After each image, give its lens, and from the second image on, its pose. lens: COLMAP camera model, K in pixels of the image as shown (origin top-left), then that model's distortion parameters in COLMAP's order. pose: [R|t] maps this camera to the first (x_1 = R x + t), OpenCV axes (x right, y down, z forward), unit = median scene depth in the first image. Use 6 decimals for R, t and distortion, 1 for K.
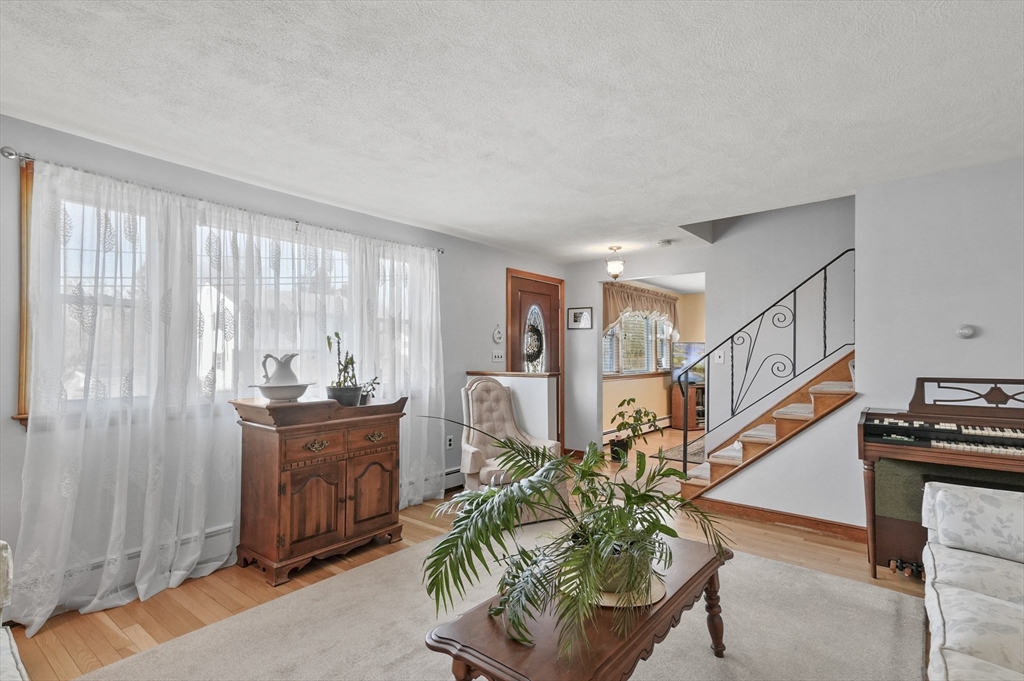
lens RADIAL K [[495.3, 0, 520.2], [0, 495.3, 349.4], [0, 0, 1]] dist [0.043494, 0.002311]
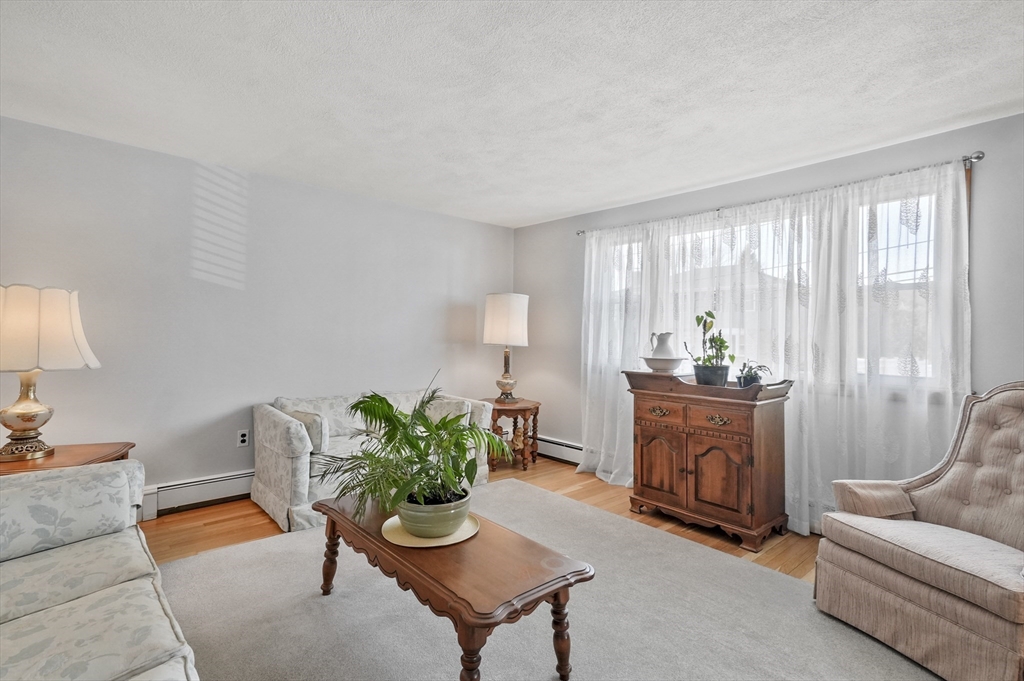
lens RADIAL K [[495.3, 0, 522.7], [0, 495.3, 336.8], [0, 0, 1]] dist [0.043494, 0.002311]
pose [[-0.154404, 0.002255, -0.988005, 1.047604], [0.000015, 0.999997, 0.002280, 0.023083], [0.988008, 0.000338, -0.154403, 1.170378]]
